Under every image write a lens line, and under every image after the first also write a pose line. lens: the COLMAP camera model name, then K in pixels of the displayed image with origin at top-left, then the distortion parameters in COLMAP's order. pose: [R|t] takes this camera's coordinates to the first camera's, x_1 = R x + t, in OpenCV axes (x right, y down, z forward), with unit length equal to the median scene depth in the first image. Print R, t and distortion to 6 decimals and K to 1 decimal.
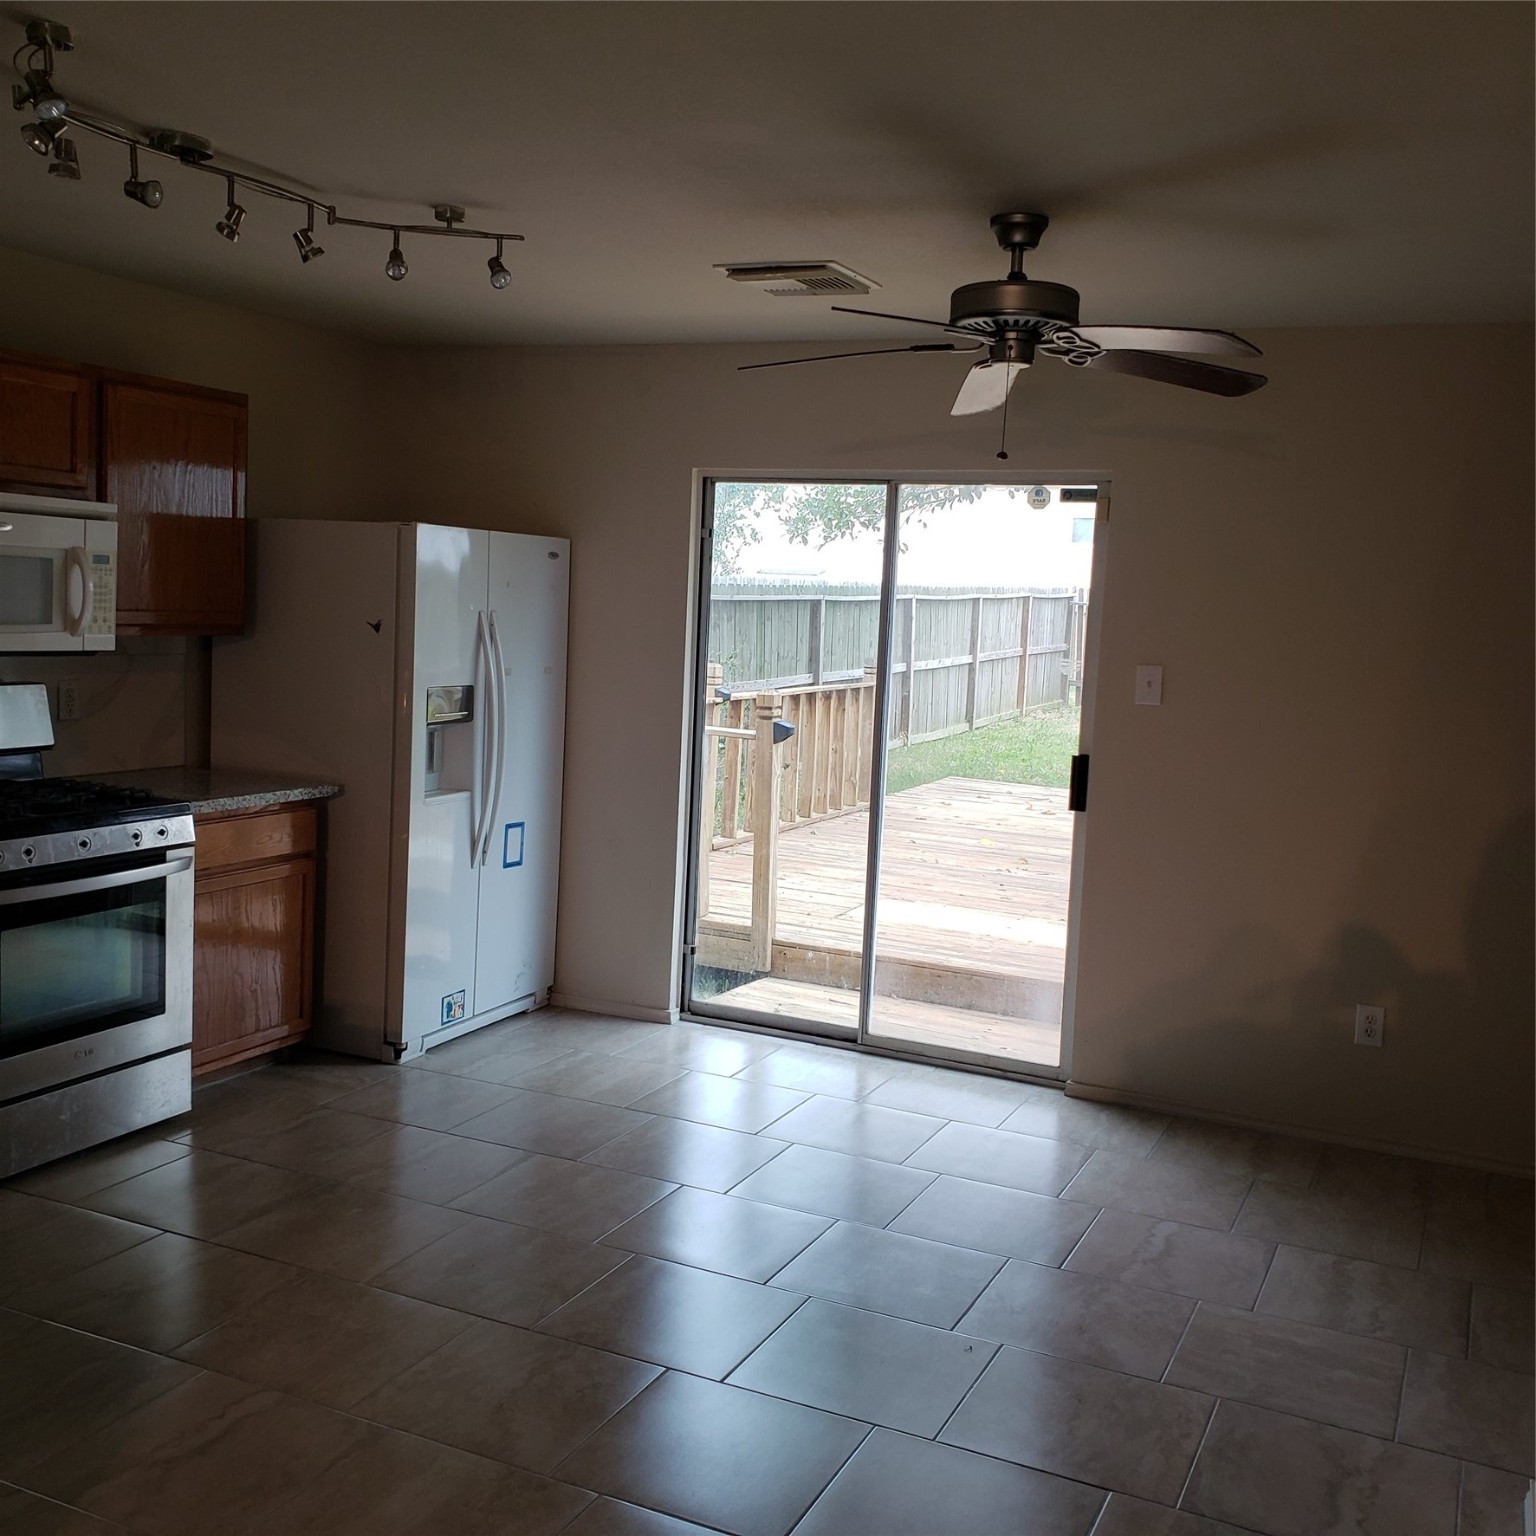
lens RADIAL K [[1638.4, 0, 813.6], [0, 1638.4, 764.1], [0, 0, 1]] dist [0.014099, 0.025045]
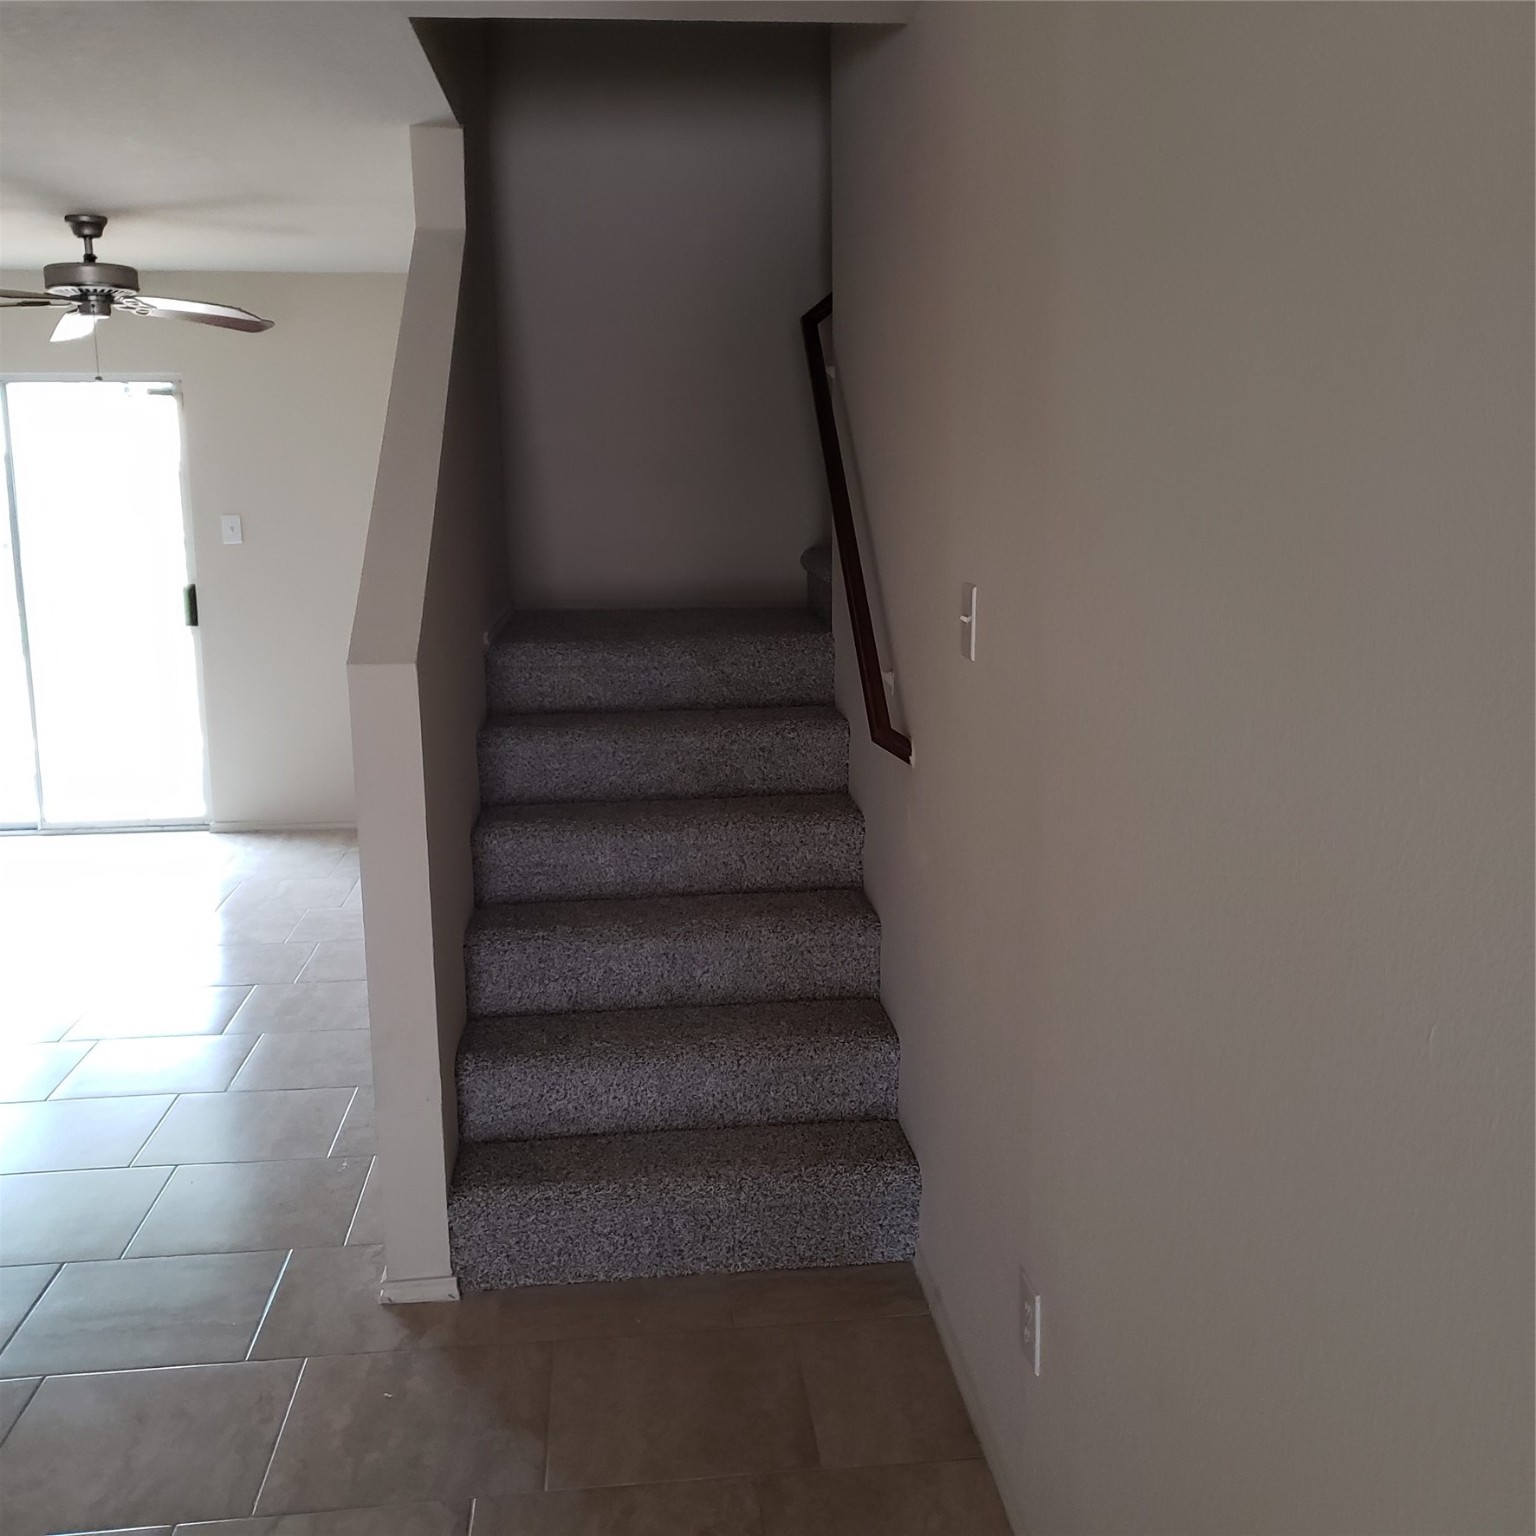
lens RADIAL K [[1640.0, 0, 815.1], [0, 1640.0, 770.8], [0, 0, 1]] dist [0.062369, -0.066426]
pose [[0.866769, -0.139977, 0.478663, -0.074585], [0.094808, 0.988548, 0.117405, 0.039625], [-0.489616, -0.056382, 0.870114, -0.532019]]
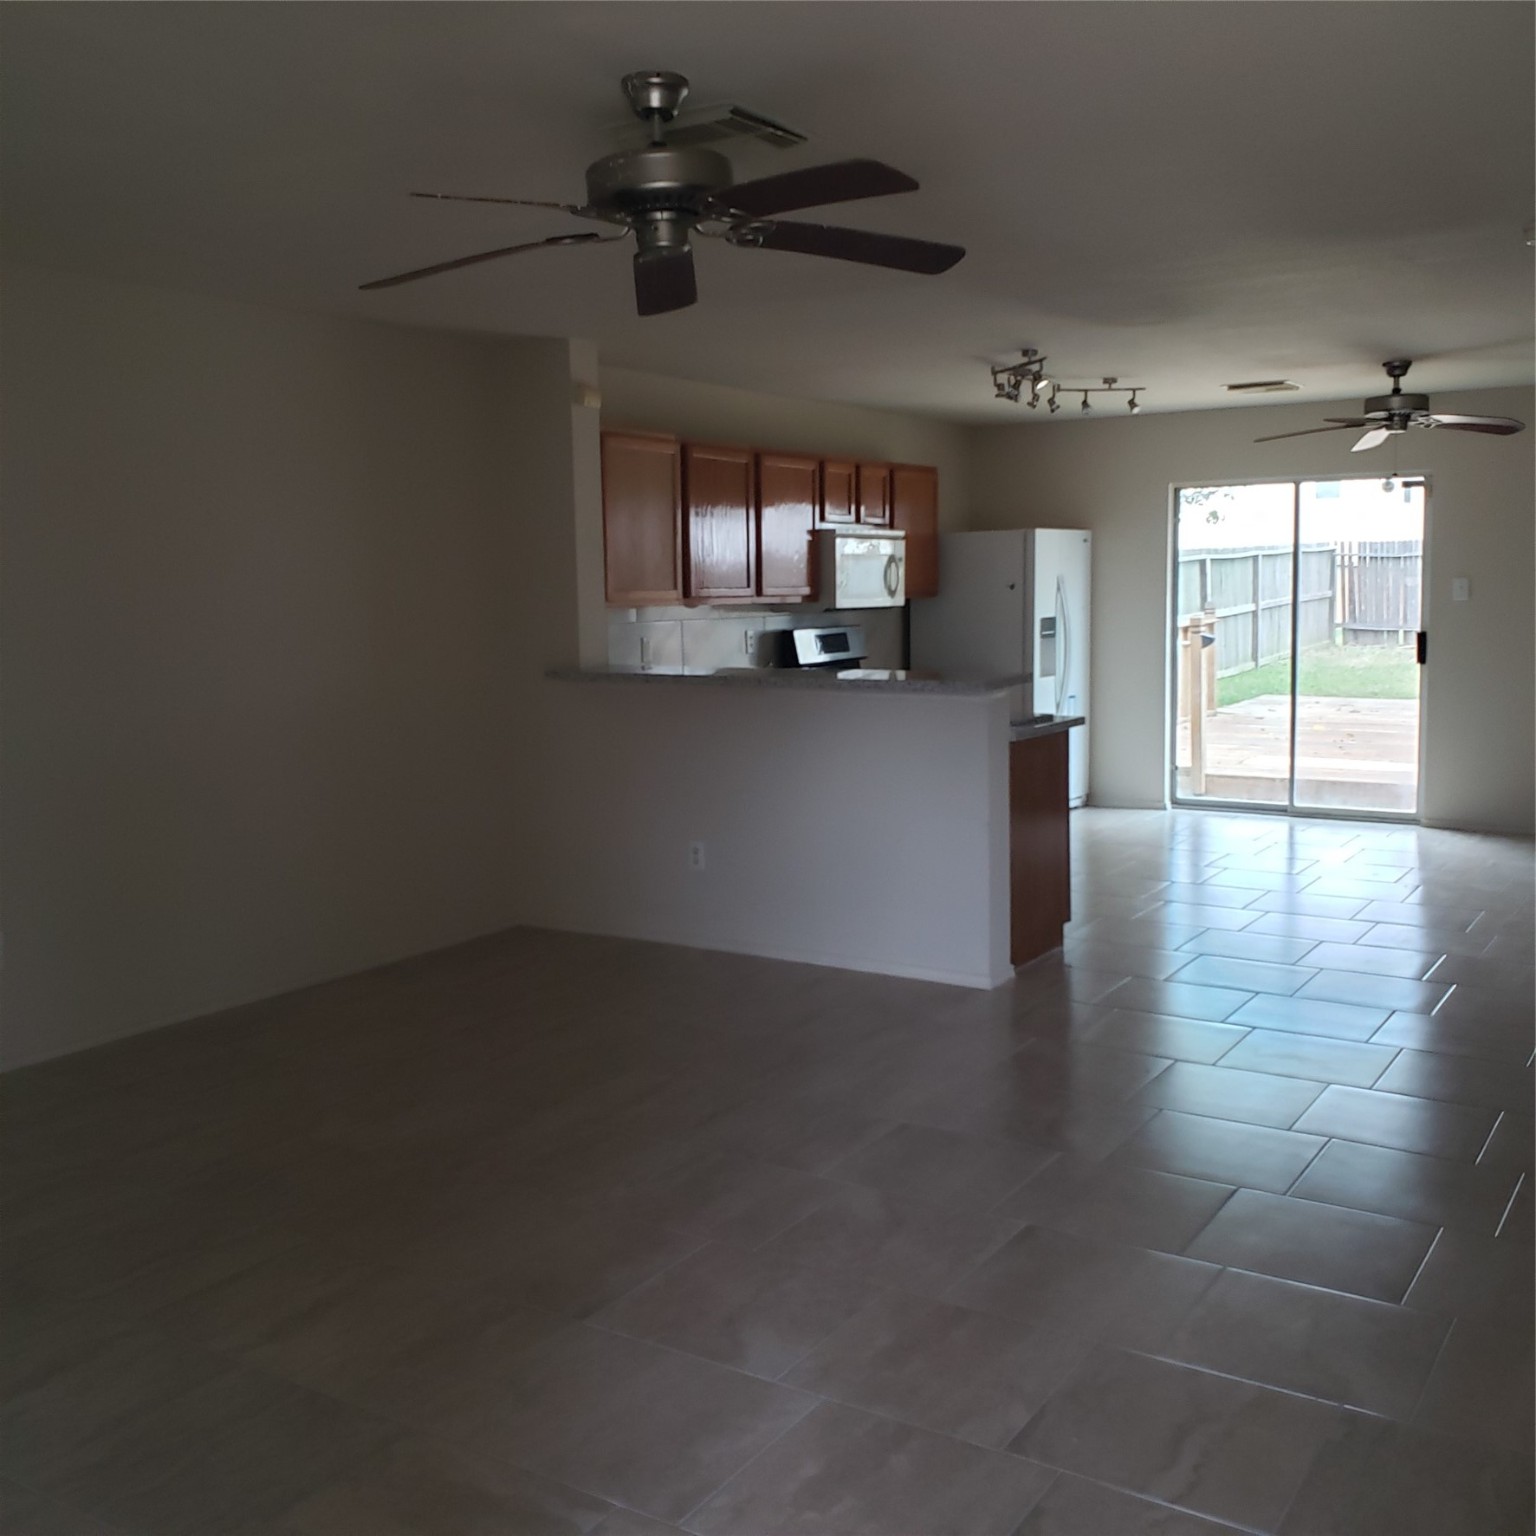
lens RADIAL K [[1604.4, 0, 762.5], [0, 1604.4, 746.2], [0, 0, 1]] dist [0.010199, -0.023007]
pose [[0.983933, -0.049576, -0.171514, -0.278758], [0.049929, 0.998750, -0.002253, 0.098855], [0.171412, -0.006347, 0.985179, -0.942431]]
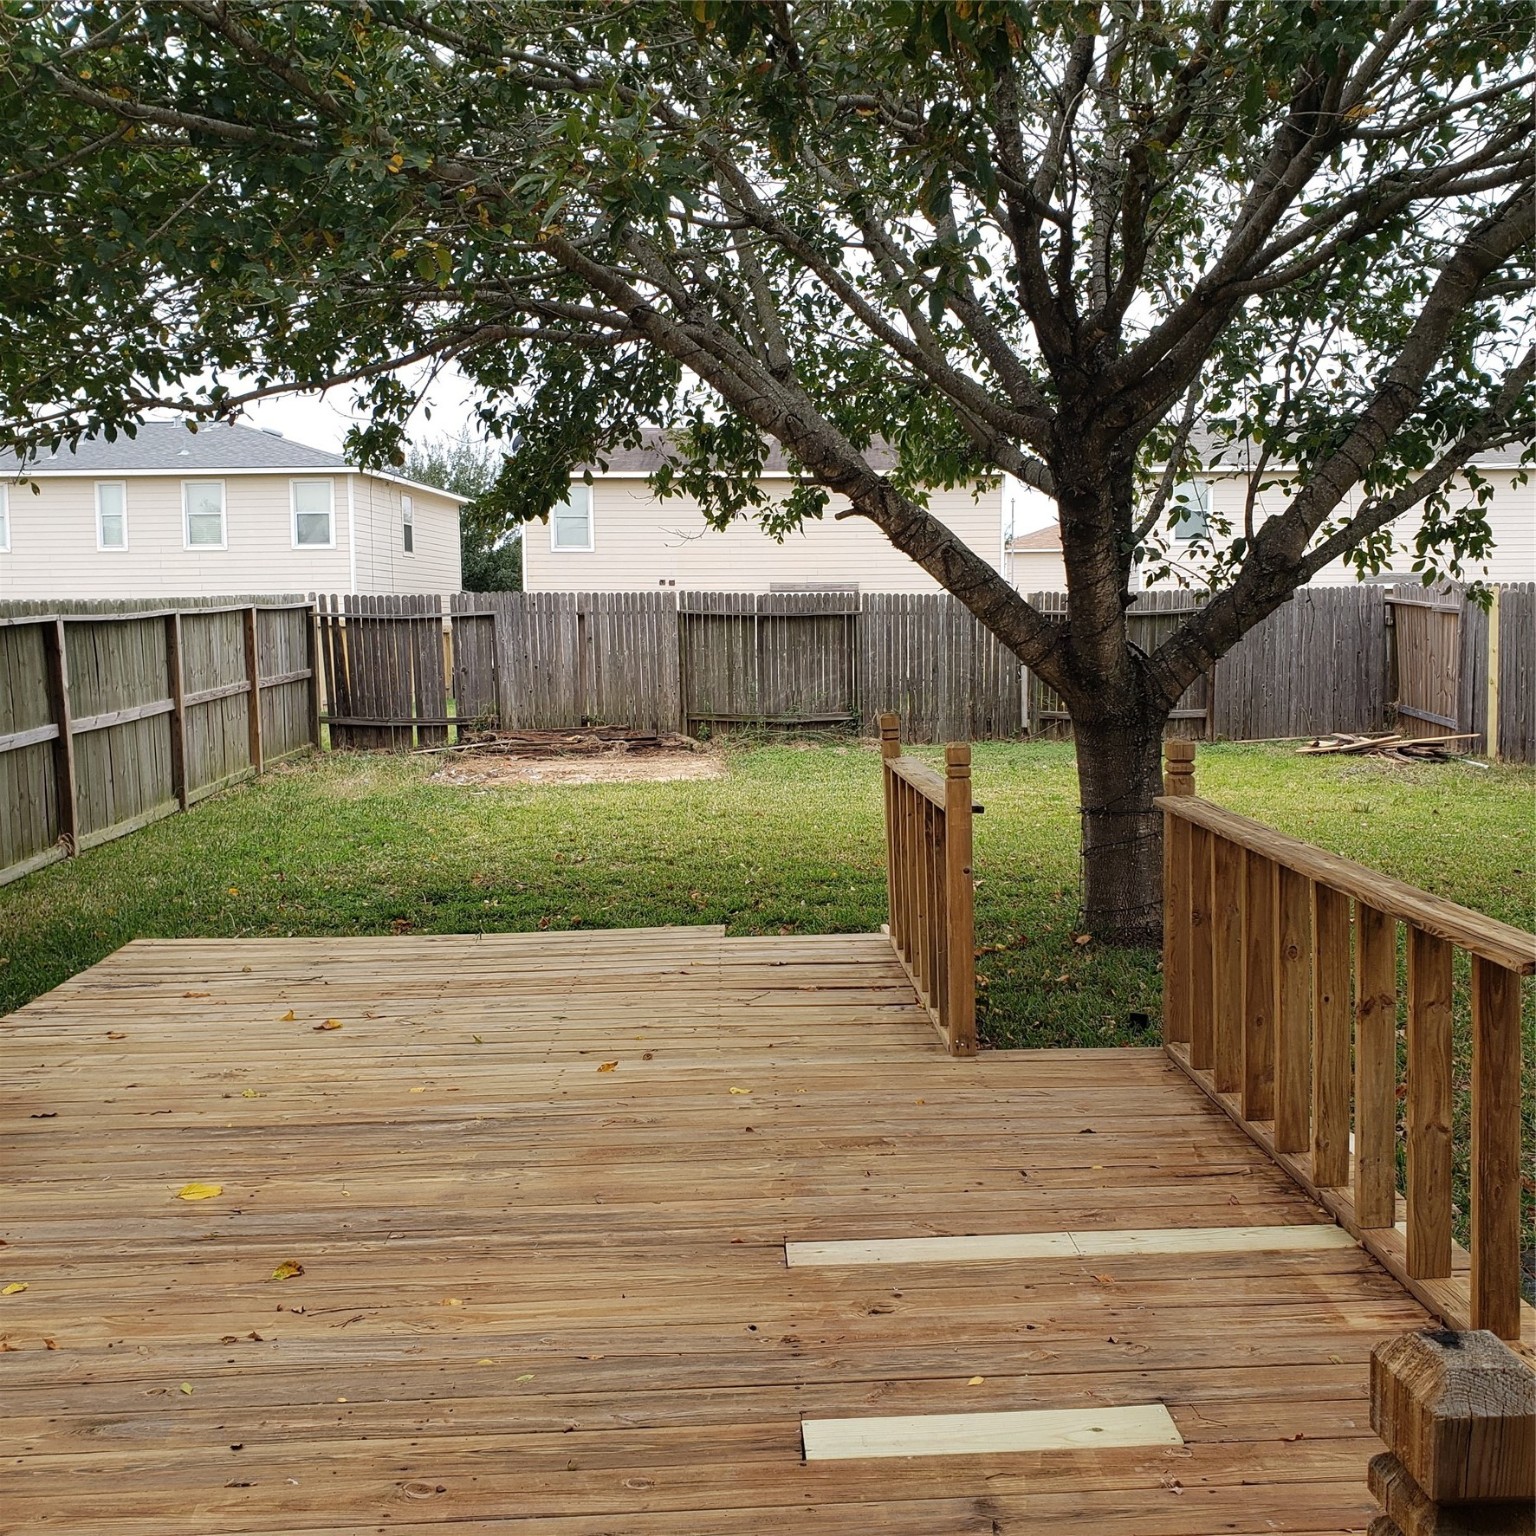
lens RADIAL K [[1638.4, 0, 813.6], [0, 1638.4, 764.1], [0, 0, 1]] dist [0.014099, 0.025045]
pose [[0.896146, -0.096306, 0.433184, 0.178151], [0.096710, 0.995088, 0.021162, -0.135229], [-0.433094, 0.022929, 0.901057, 1.296208]]
